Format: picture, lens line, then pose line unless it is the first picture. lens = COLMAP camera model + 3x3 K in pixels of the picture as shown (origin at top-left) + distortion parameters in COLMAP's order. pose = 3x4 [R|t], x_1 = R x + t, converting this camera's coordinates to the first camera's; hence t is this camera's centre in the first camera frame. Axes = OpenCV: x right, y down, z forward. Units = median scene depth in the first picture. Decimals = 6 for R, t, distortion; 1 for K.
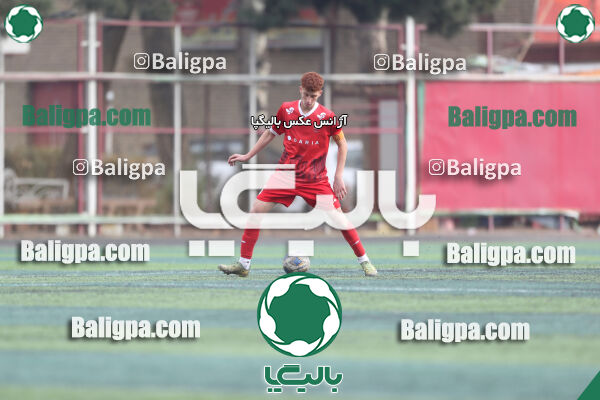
lens RADIAL K [[330.4, 0, 299.9], [0, 330.4, 201.1], [0, 0, 1]] dist [-0.000944, 0.004449]
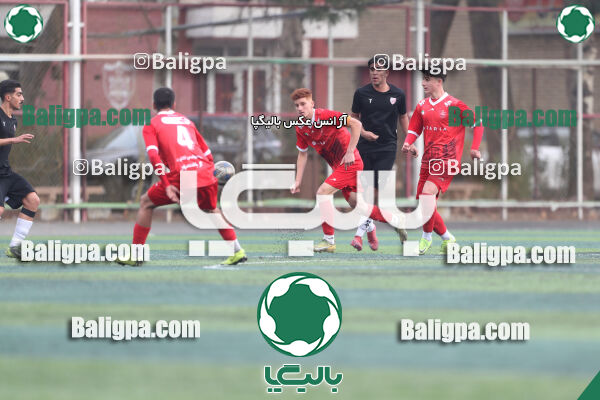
lens RADIAL K [[330.4, 0, 299.7], [0, 330.4, 201.8], [0, 0, 1]] dist [-0.000944, 0.004449]
pose [[0.999997, 0.000234, 0.002371, -0.996956], [-0.000238, 0.999999, 0.001450, 0.049195], [-0.002371, -0.001451, 0.999996, -0.007226]]
